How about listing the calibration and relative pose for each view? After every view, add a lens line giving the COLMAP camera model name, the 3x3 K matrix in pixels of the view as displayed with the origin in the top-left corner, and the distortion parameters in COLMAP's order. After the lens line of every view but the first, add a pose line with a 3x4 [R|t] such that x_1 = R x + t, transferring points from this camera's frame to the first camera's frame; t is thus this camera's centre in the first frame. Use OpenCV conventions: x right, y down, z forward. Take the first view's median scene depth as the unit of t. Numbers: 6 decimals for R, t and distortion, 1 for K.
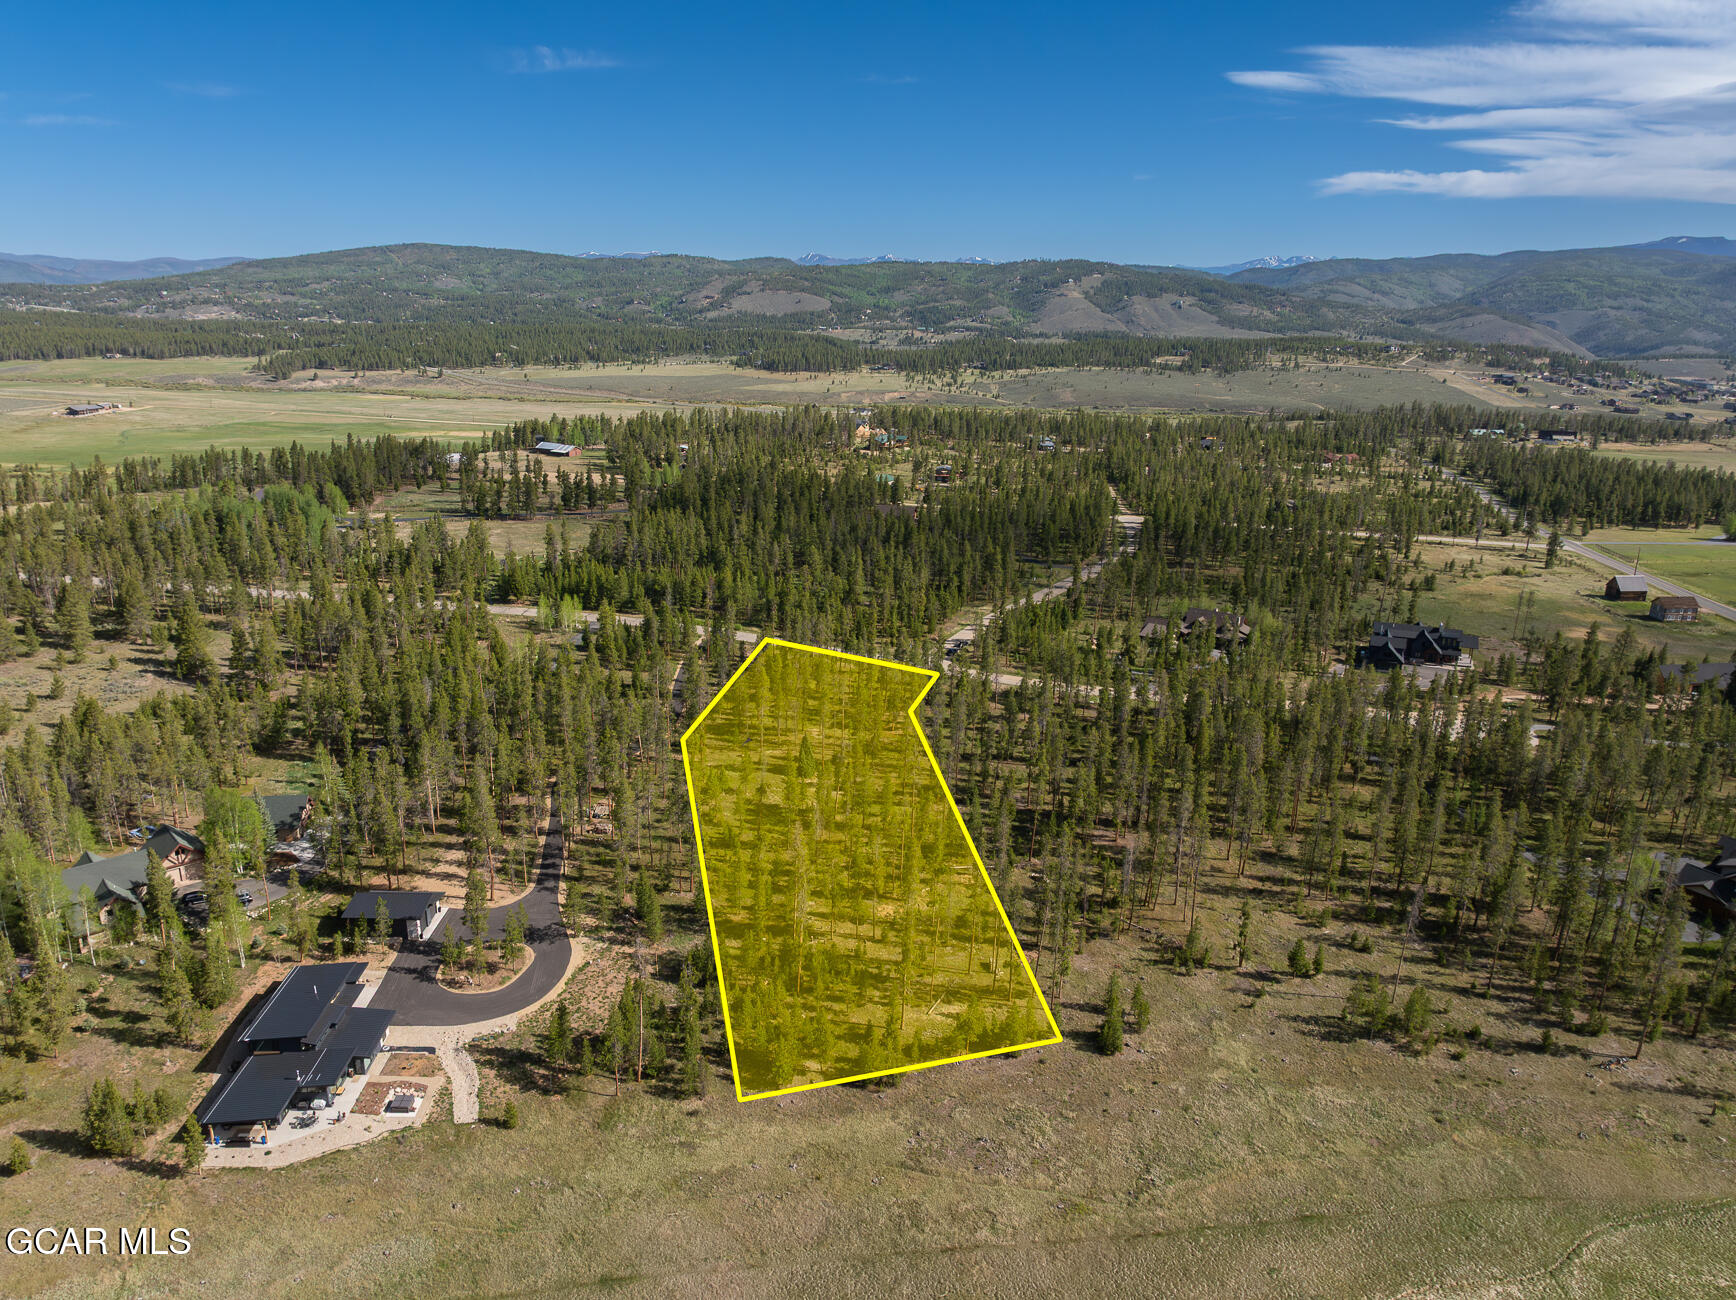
lens RADIAL K [[1215.3, 0, 868.0], [0, 1215.3, 650.0], [0, 0, 1]] dist [-0.013519, 0.000752]
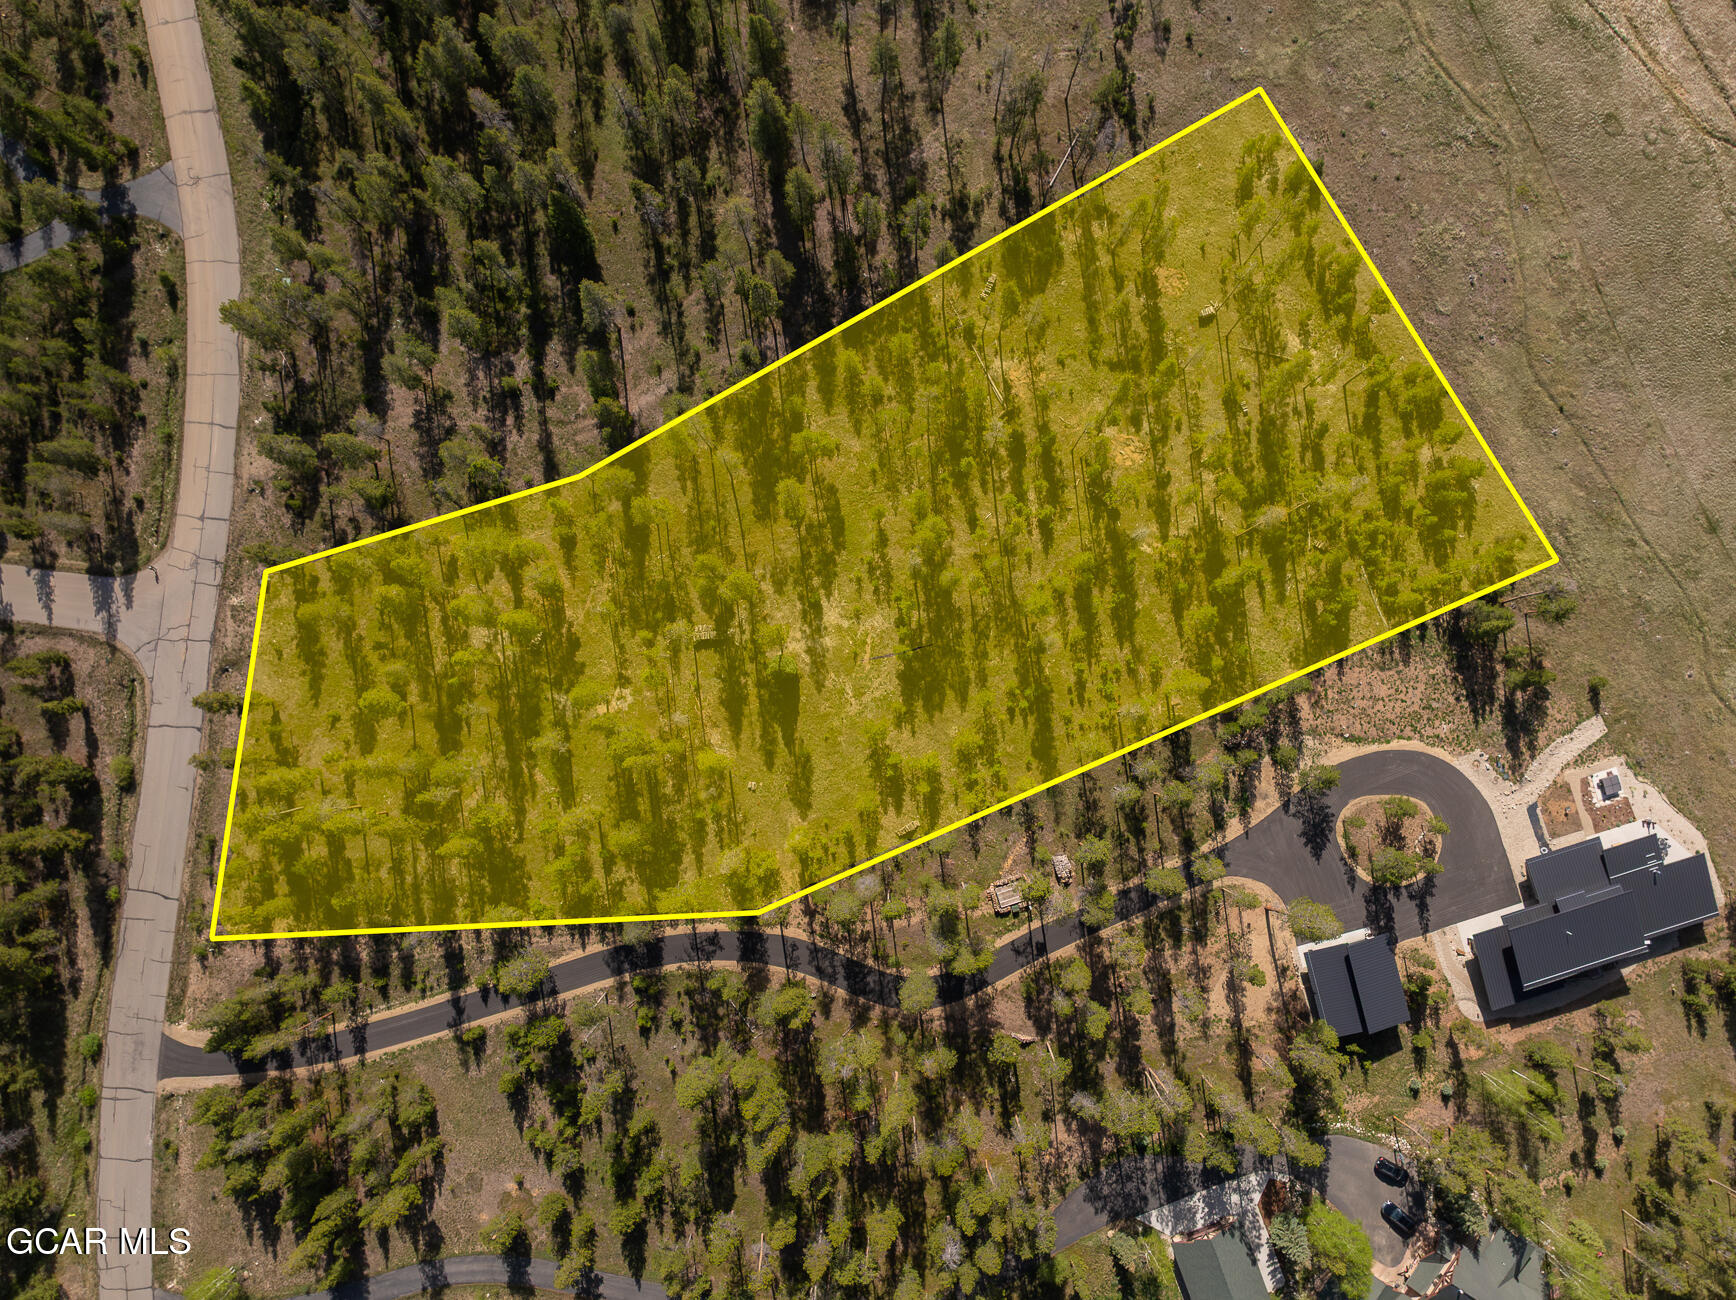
lens RADIAL K [[1255.4, 0, 868.0], [0, 1255.4, 650.0], [0, 0, 1]] dist [-0.017020, 0.001633]
pose [[-0.257958, -0.965428, -0.037489, -0.004576], [0.273520, -0.110188, 0.955534, -0.086075], [-0.926631, 0.236234, 0.292488, 0.122753]]
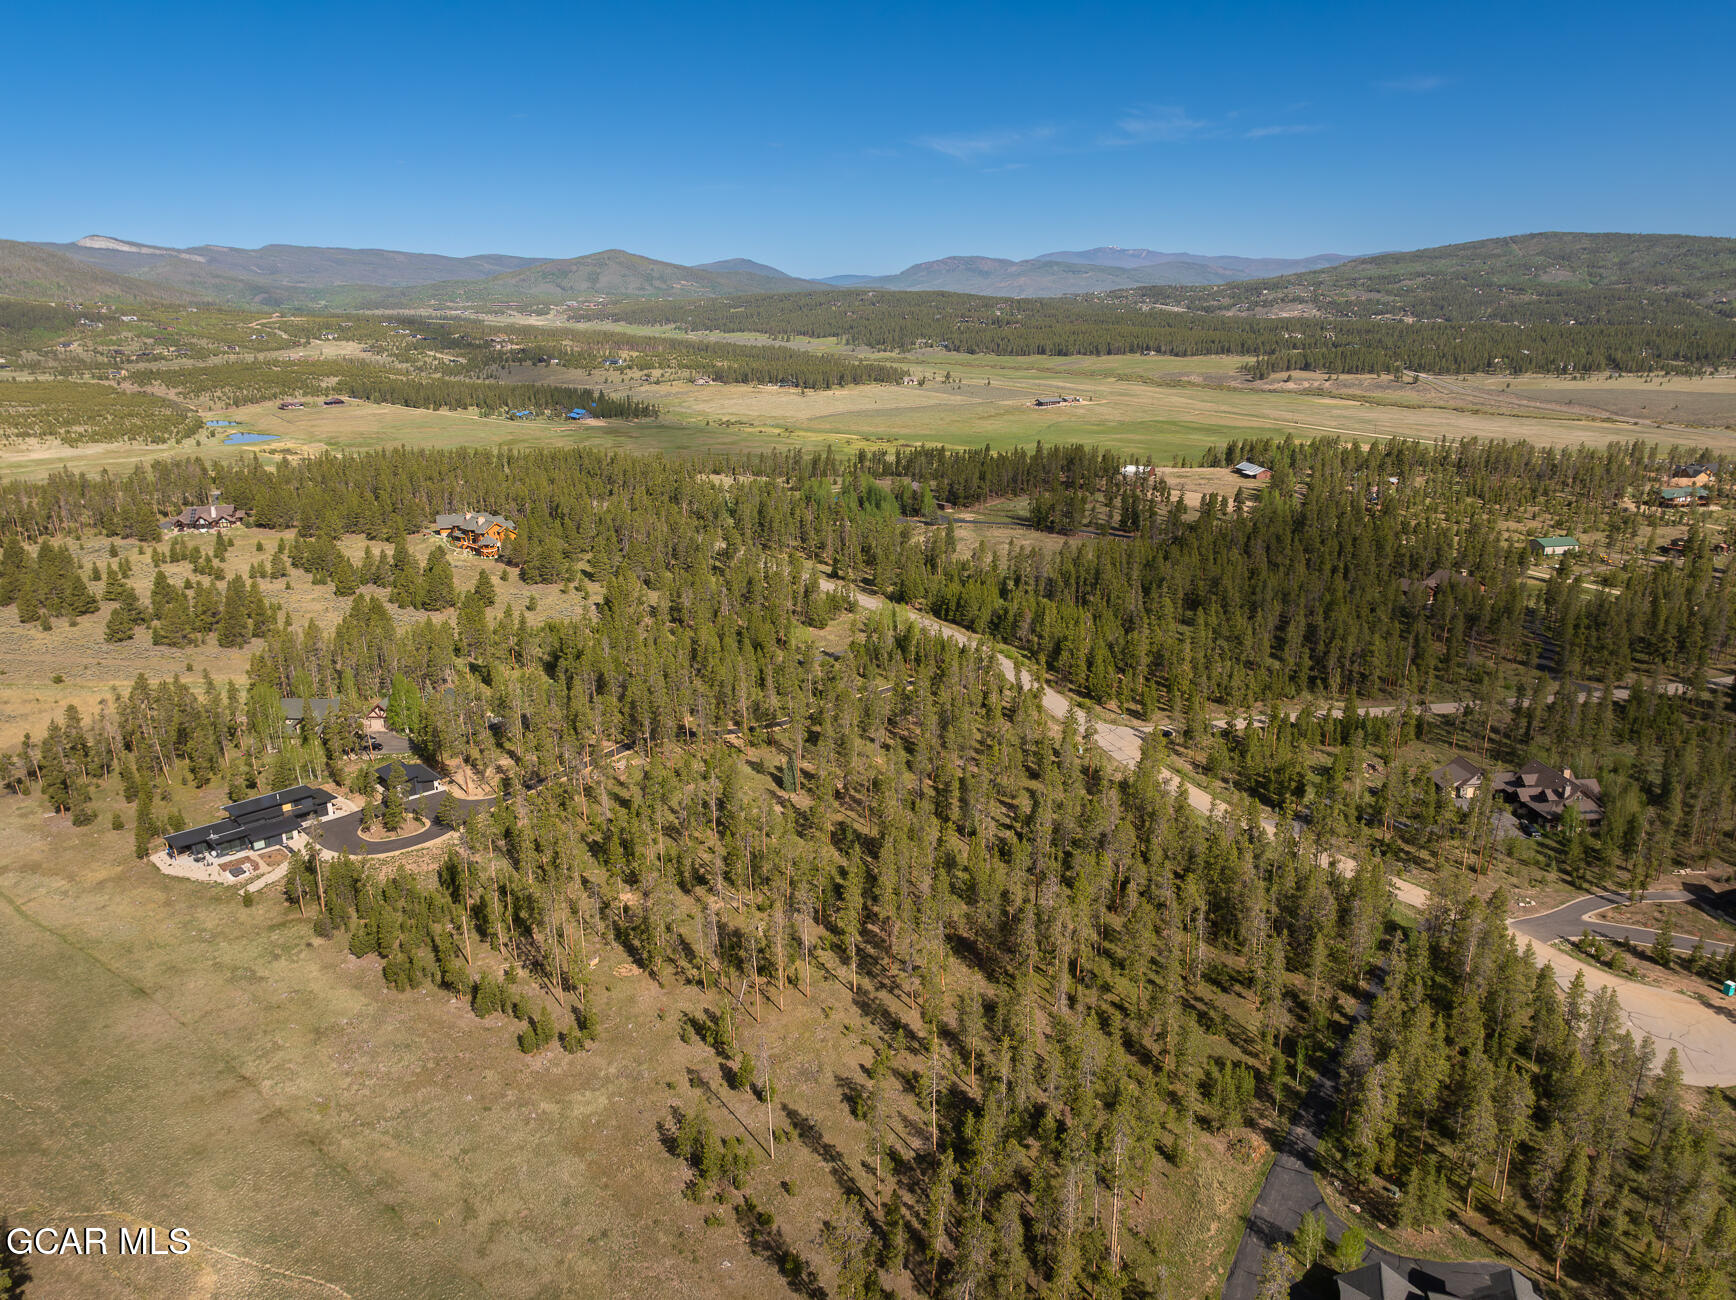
lens RADIAL K [[1255.4, 0, 868.0], [0, 1255.4, 650.0], [0, 0, 1]] dist [-0.017020, 0.001633]
pose [[0.654843, 0.188397, -0.731907, 0.128874], [-0.190128, 0.978352, 0.081725, -0.020344], [0.731459, 0.085639, 0.676486, 0.044894]]
